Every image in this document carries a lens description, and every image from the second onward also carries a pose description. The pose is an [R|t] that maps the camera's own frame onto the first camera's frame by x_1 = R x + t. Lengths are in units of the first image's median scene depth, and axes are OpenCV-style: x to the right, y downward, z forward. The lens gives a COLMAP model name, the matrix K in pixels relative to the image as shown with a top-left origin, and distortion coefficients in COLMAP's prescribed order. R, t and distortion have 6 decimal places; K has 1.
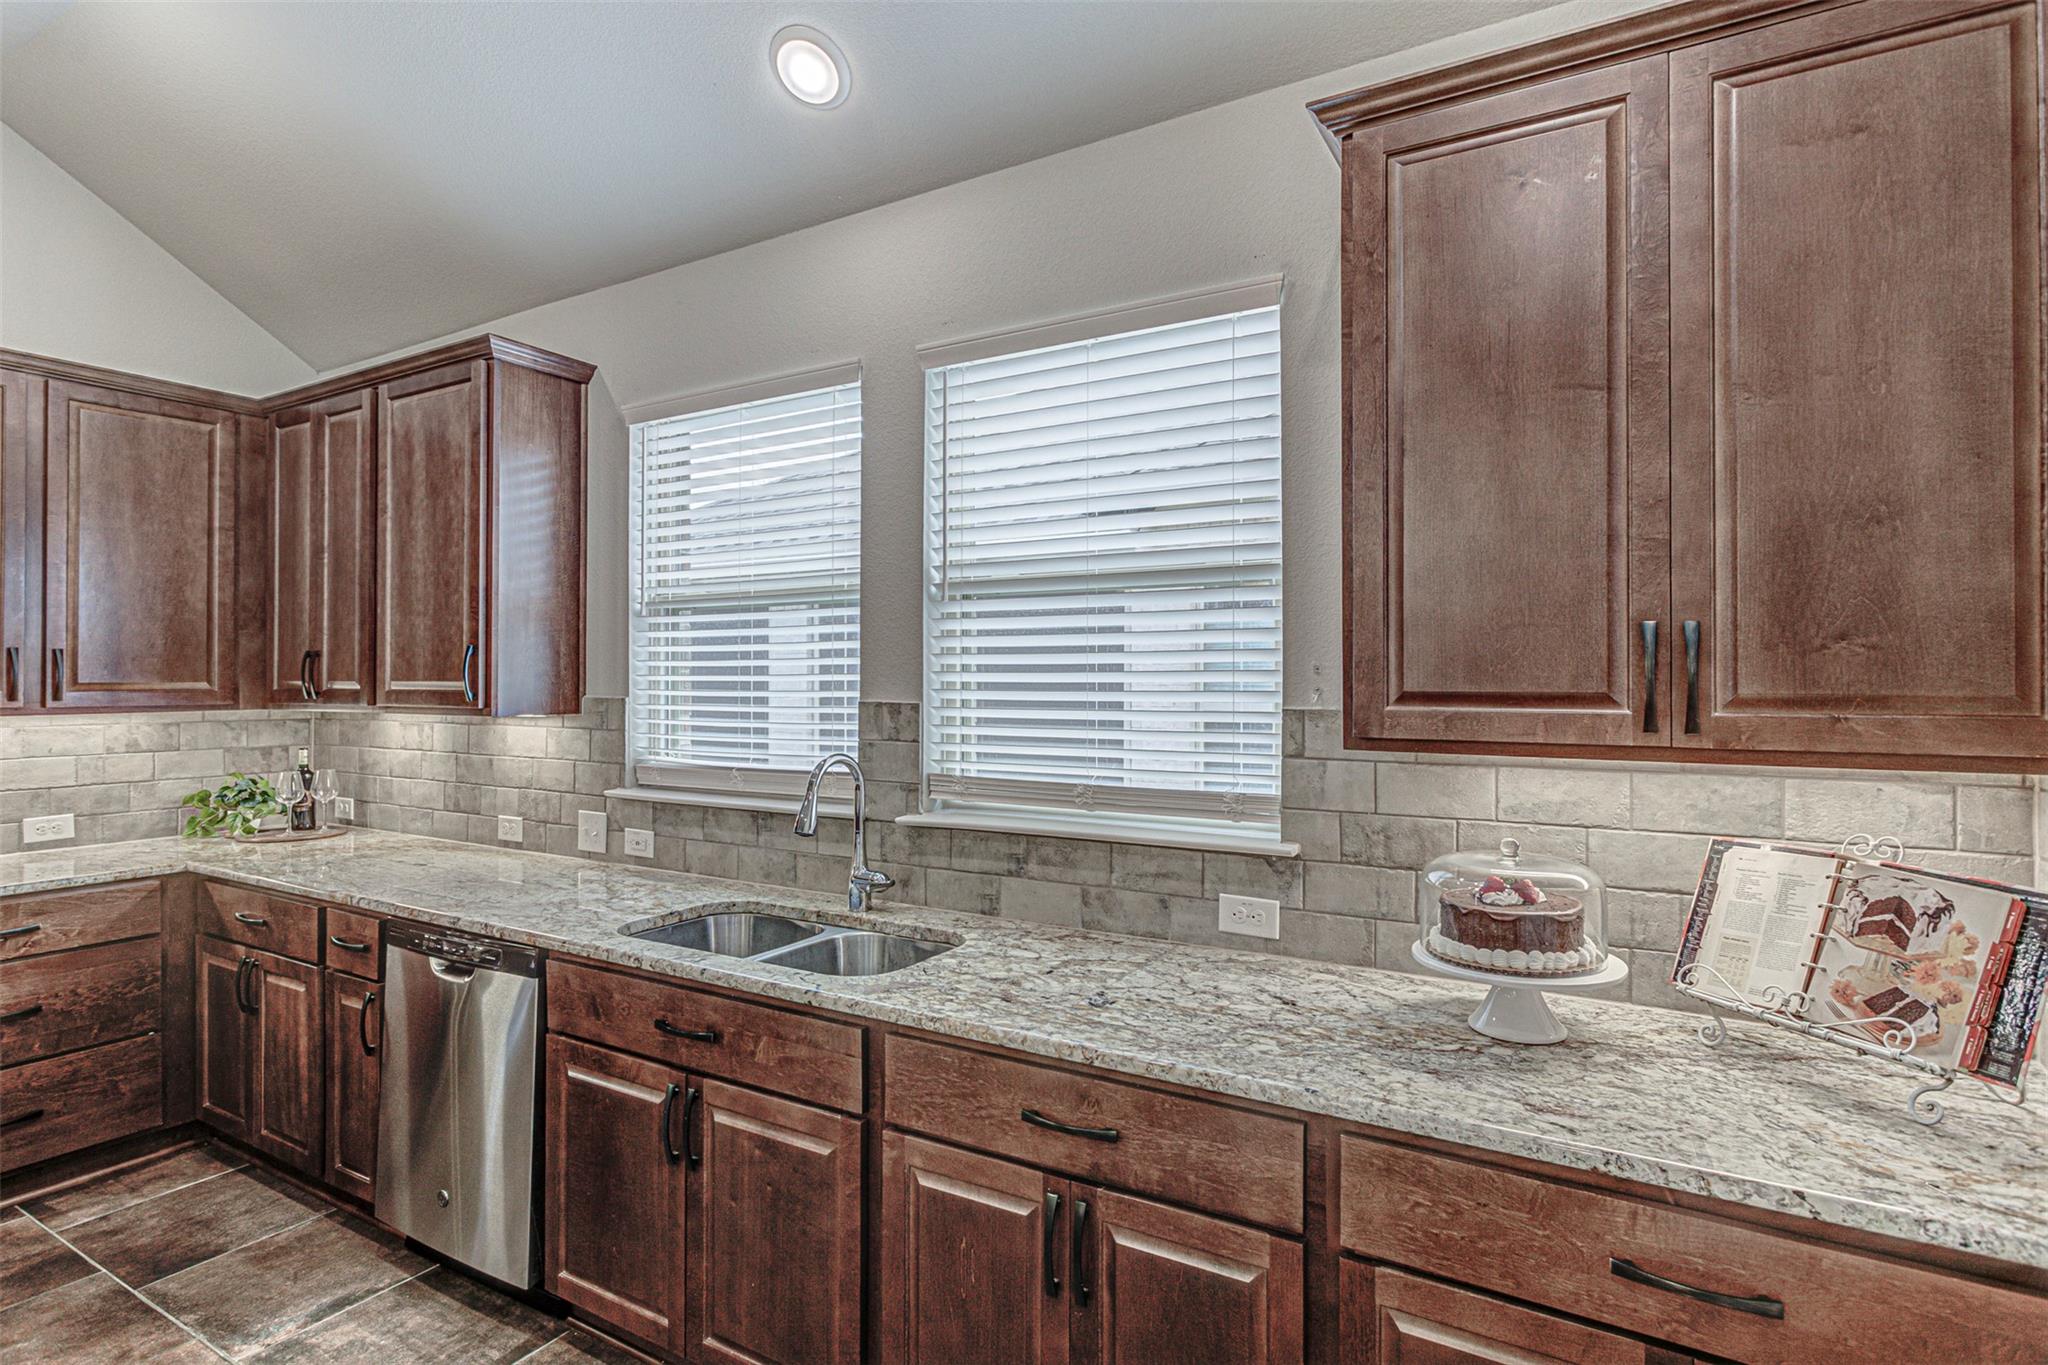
lens RADIAL K [[1086.9, 0, 905.9], [0, 1086.9, 675.2], [0, 0, 1]] dist [-0.015482, 0.002463]
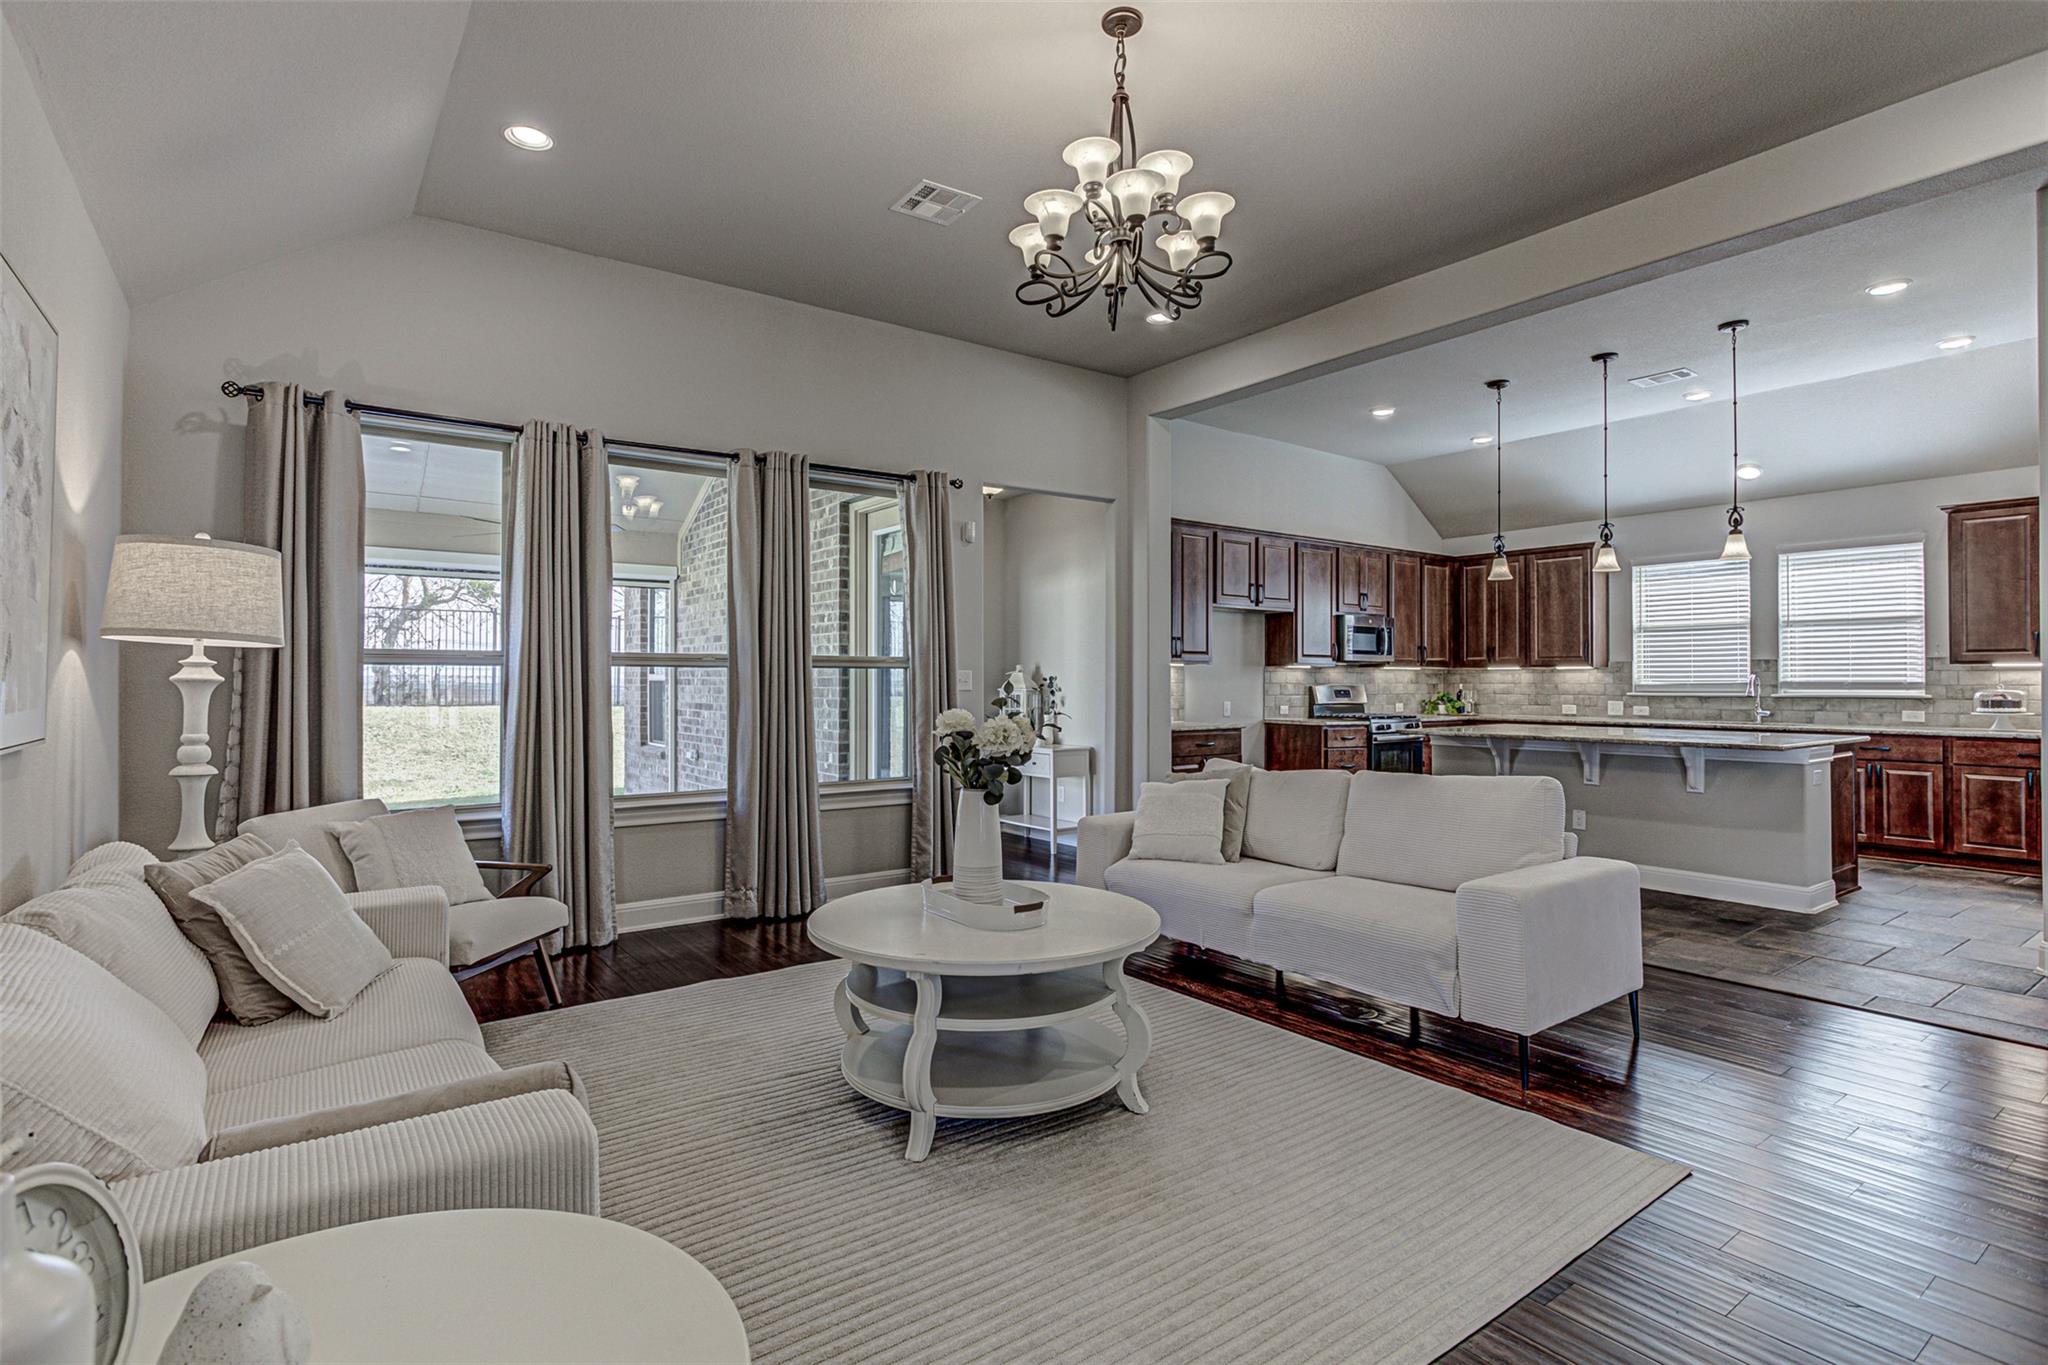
lens RADIAL K [[999.6, 0, 1015.9], [0, 999.6, 678.1], [0, 0, 1]] dist [-0.008711, 0.001319]
pose [[0.940048, -0.002955, -0.341029, -1.309057], [0.002919, 0.999996, -0.000619, 0.092029], [0.341029, -0.000413, 0.940053, -2.989704]]
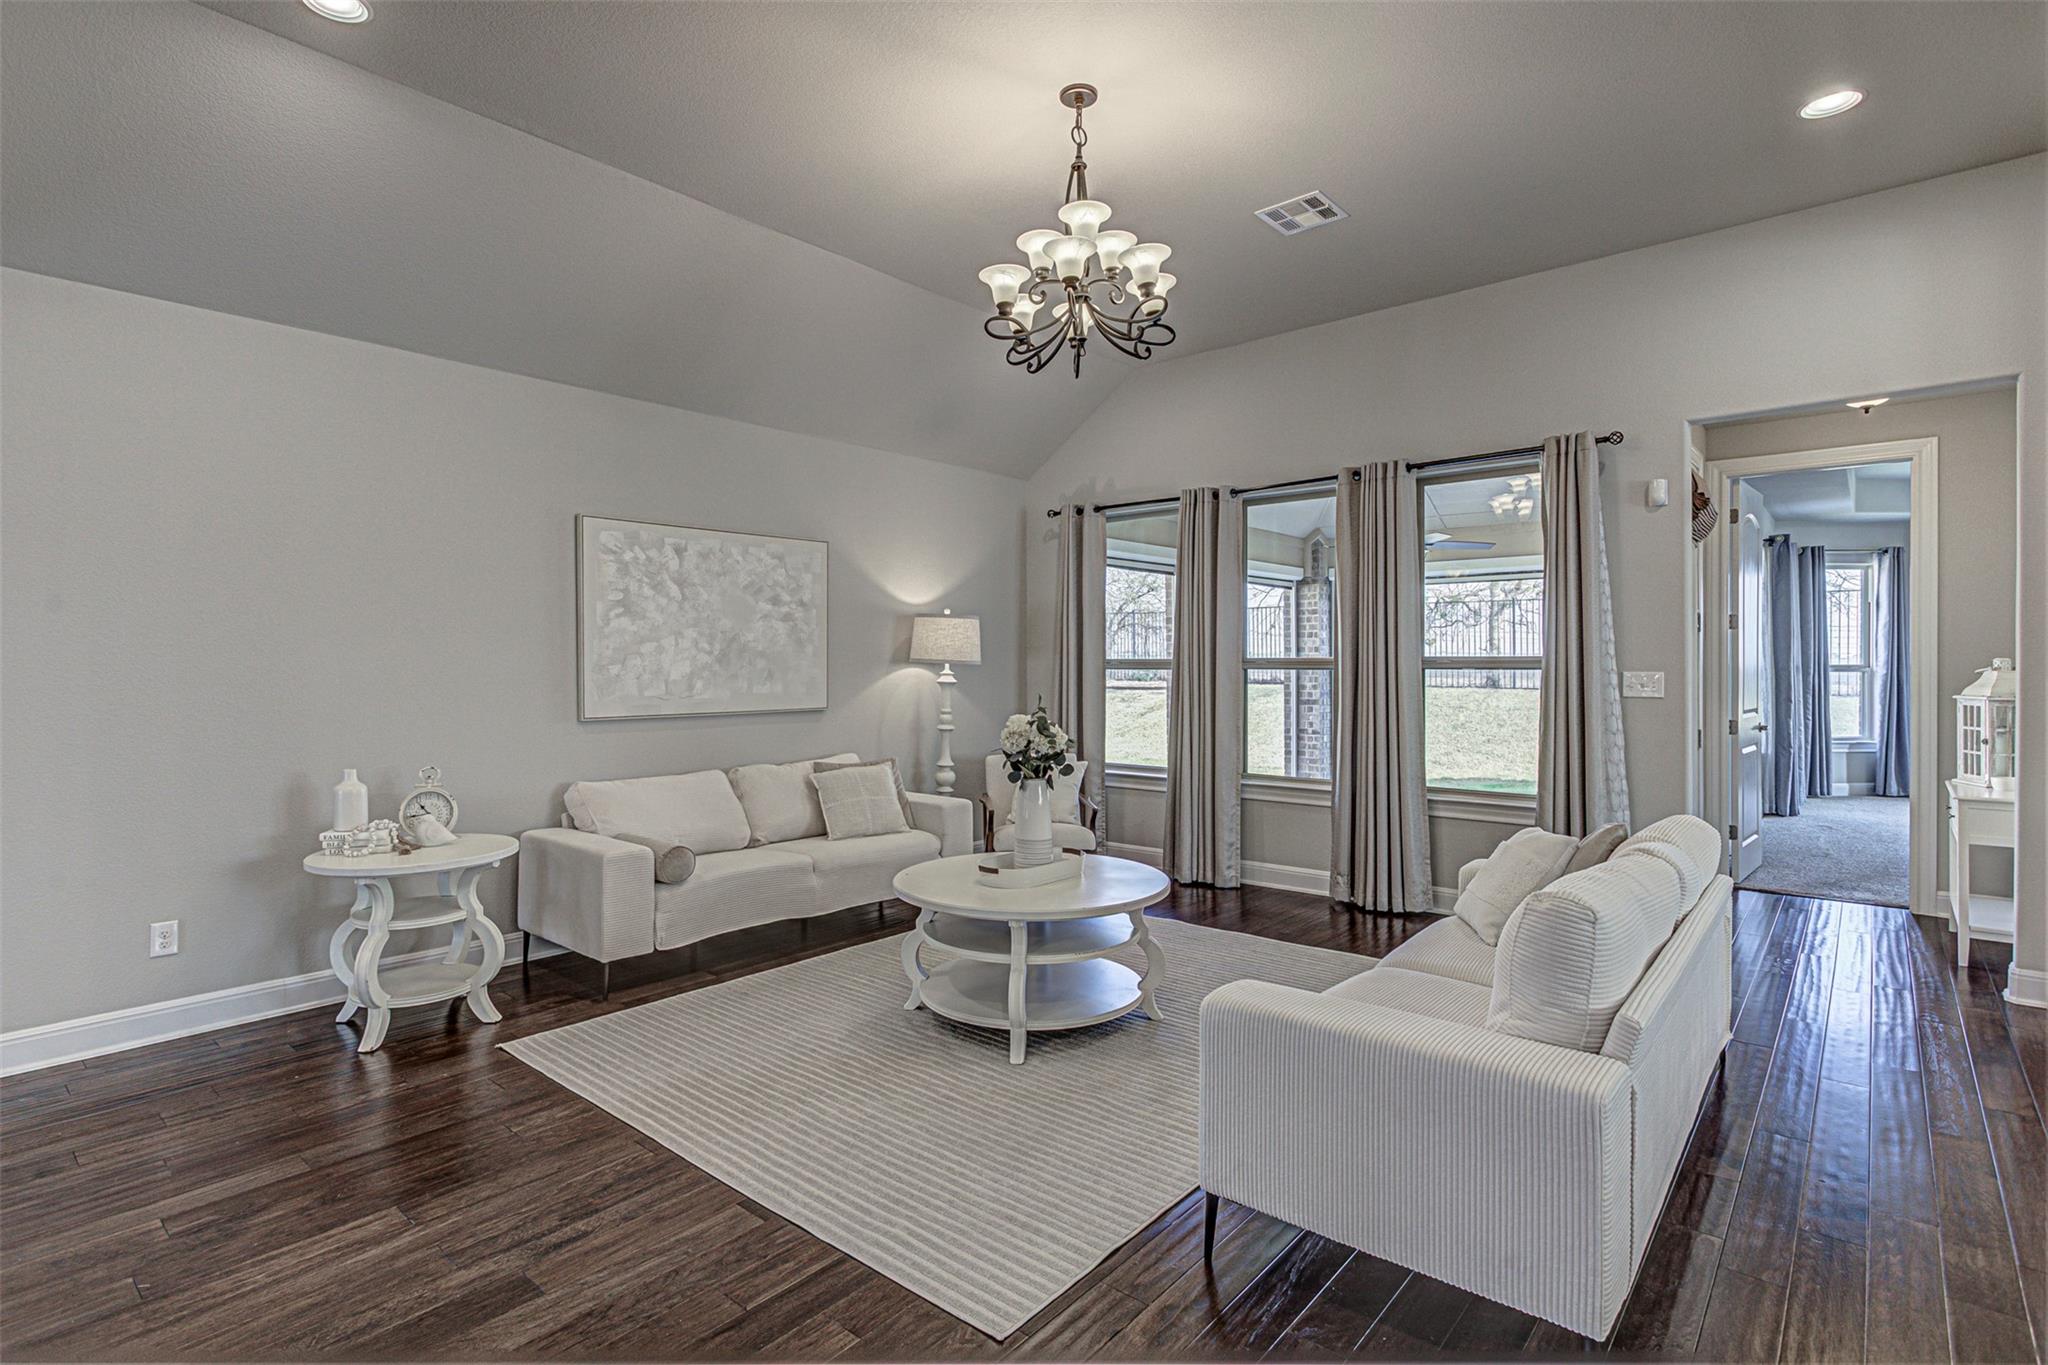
lens RADIAL K [[982.1, 0, 1016.1], [0, 982.1, 665.2], [0, 0, 1]] dist [0.003419, 0.000156]
pose [[-0.112380, -0.001952, -0.993663, -0.170085], [0.003349, 0.999992, -0.002343, 0.055754], [0.993660, -0.003591, -0.112372, -1.599357]]
